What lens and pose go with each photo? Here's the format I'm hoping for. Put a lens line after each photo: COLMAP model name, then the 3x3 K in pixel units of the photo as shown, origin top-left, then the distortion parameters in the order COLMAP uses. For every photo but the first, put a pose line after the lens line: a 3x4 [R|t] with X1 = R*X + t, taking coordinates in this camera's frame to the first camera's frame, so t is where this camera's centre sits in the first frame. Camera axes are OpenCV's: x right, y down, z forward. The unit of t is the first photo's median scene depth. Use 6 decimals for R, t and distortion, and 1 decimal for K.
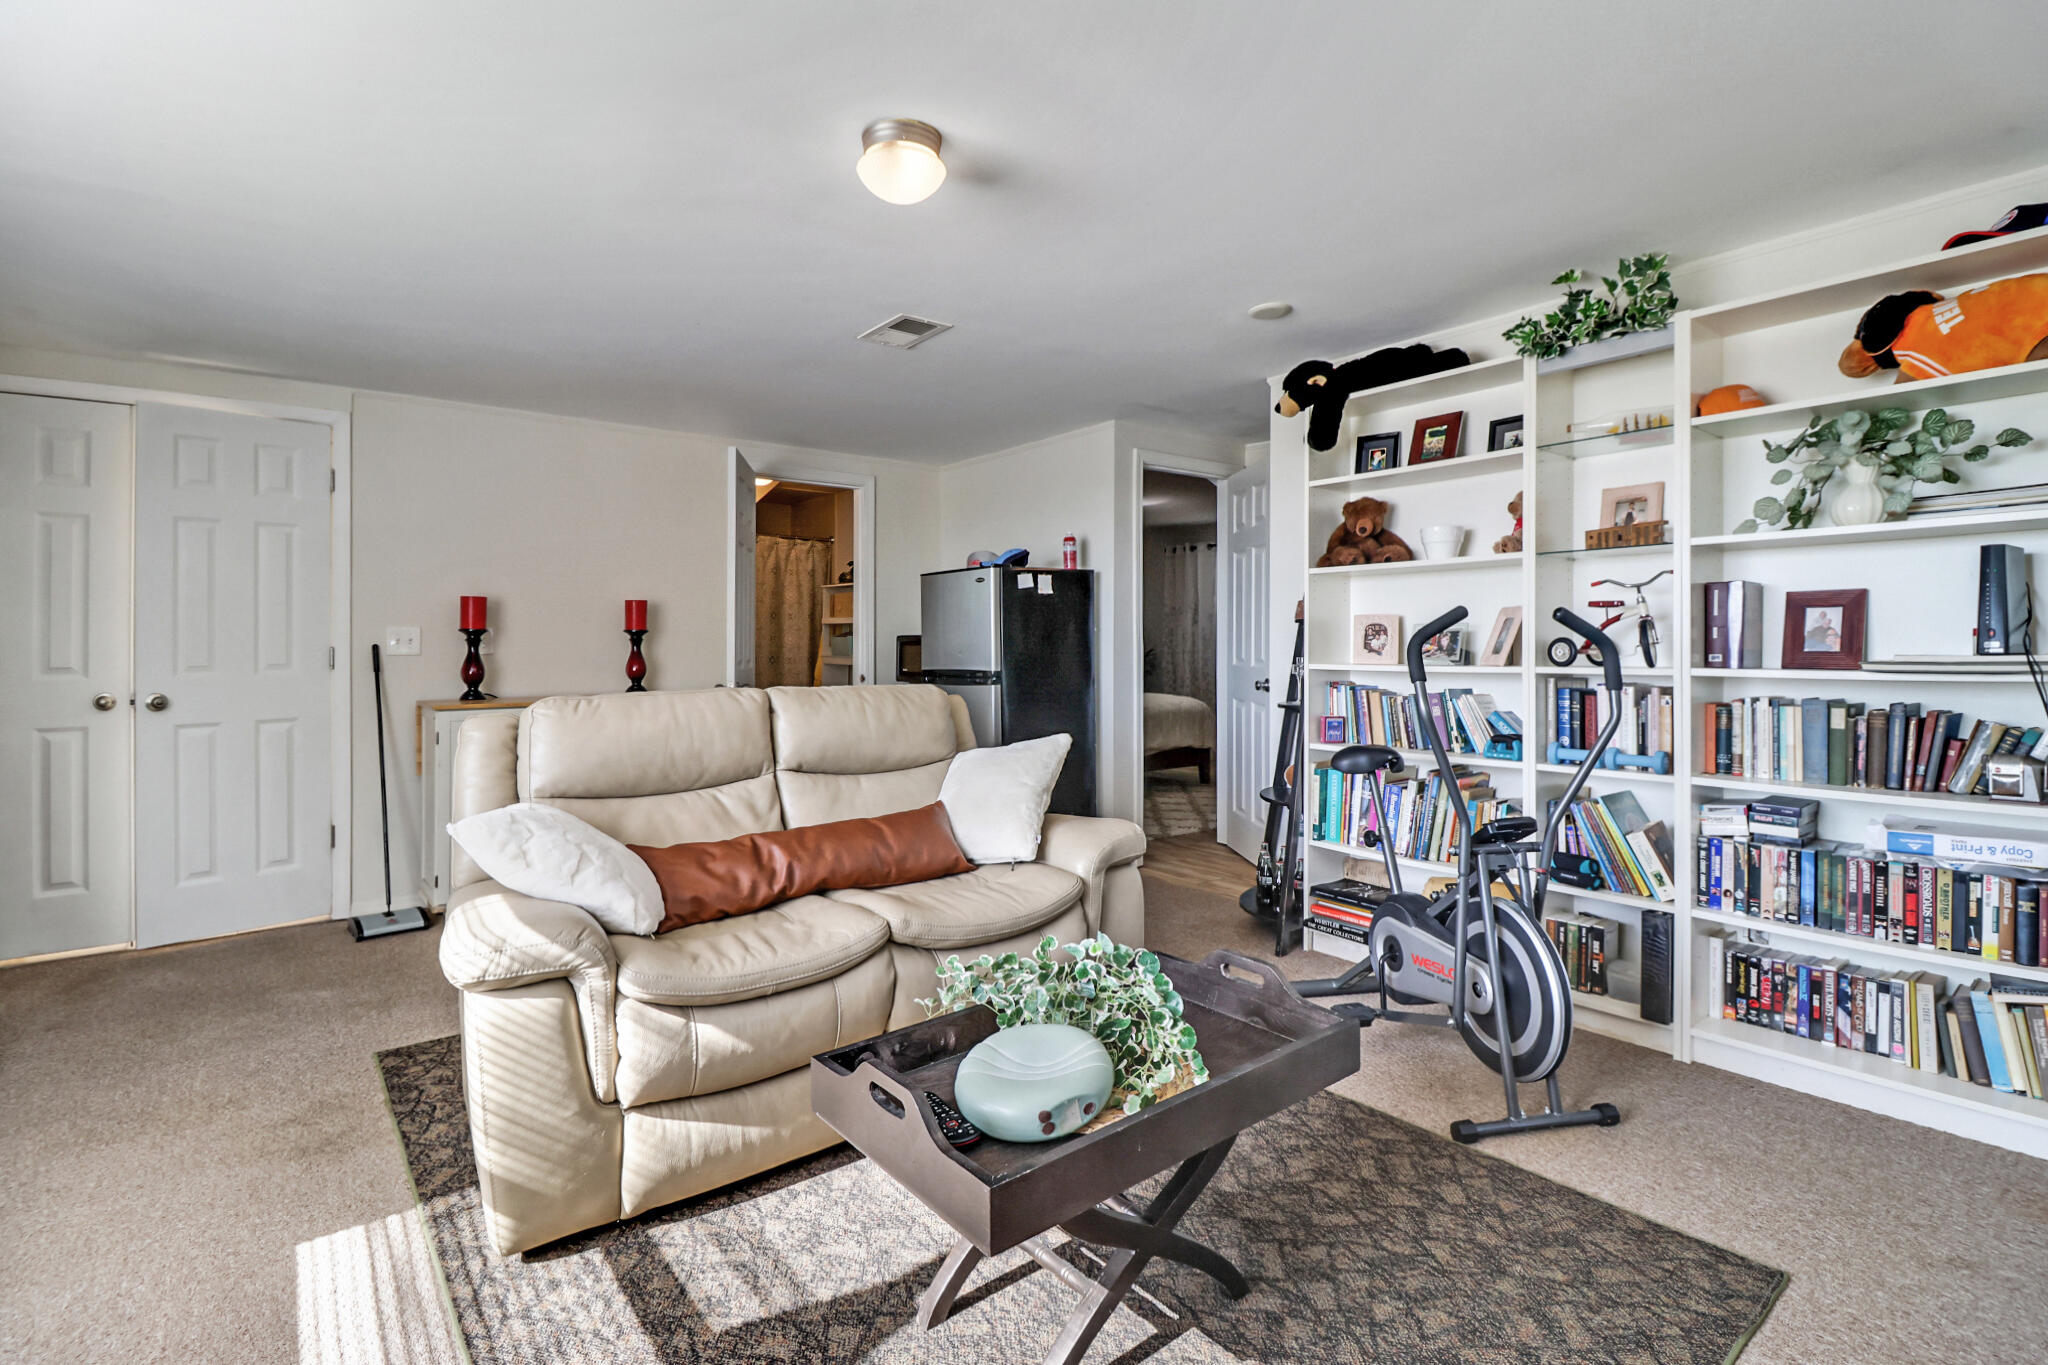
lens RADIAL K [[956.4, 0, 1046.6], [0, 956.4, 613.9], [0, 0, 1]] dist [-0.003456, -0.002942]
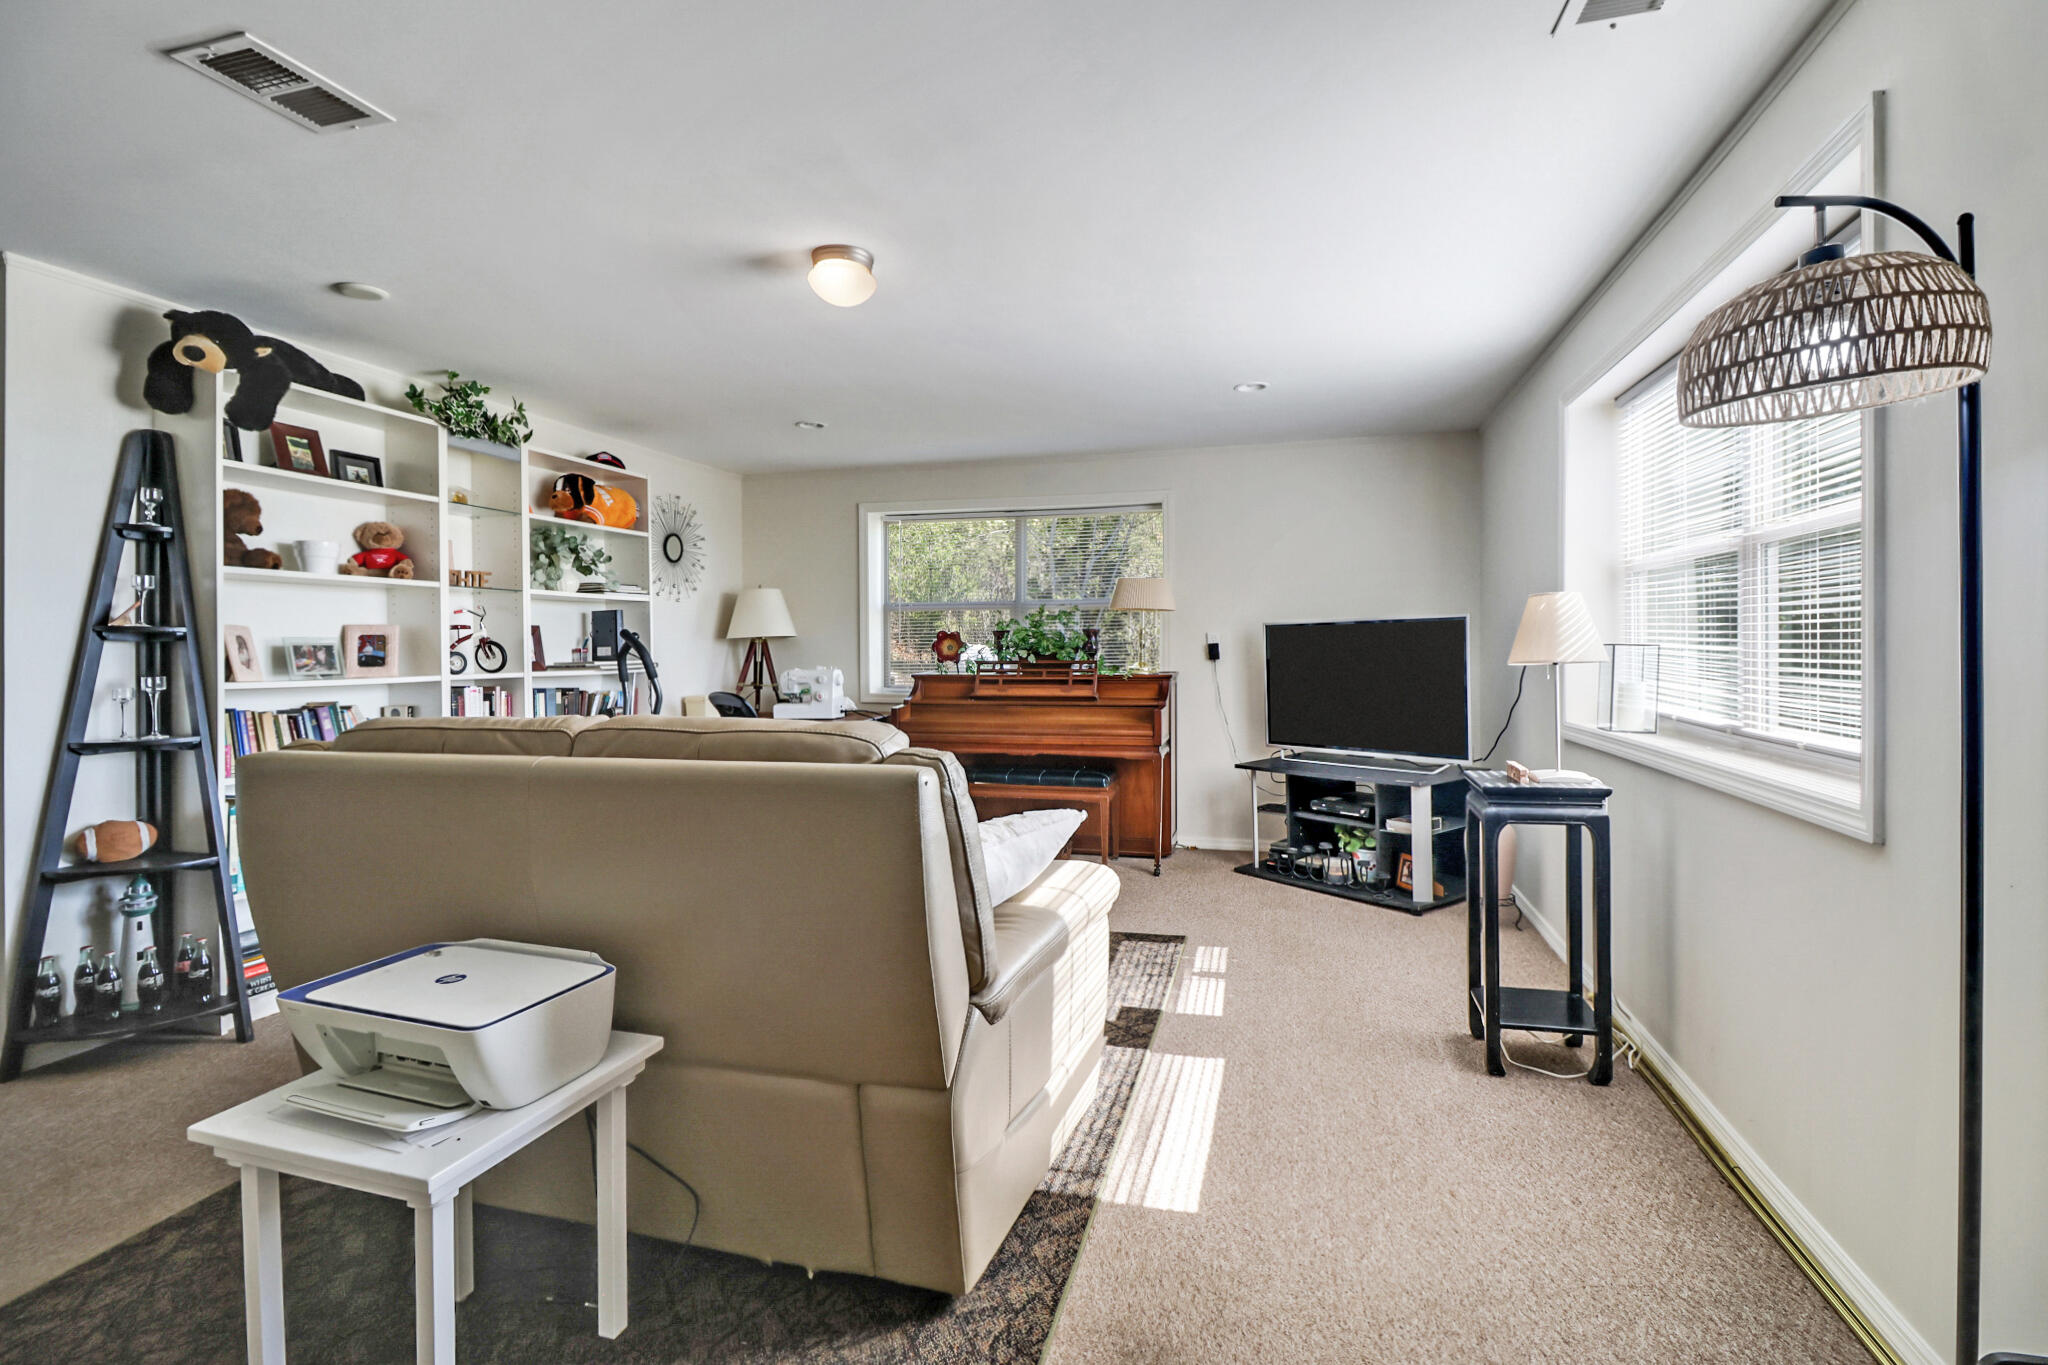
lens RADIAL K [[956.4, 0, 1017.8], [0, 956.4, 676.8], [0, 0, 1]] dist [-0.003456, -0.002942]
pose [[-0.570155, -0.008692, 0.821491, -1.408236], [-0.008677, 0.999952, 0.004558, 0.068553], [-0.821491, -0.004530, -0.570203, 1.617998]]
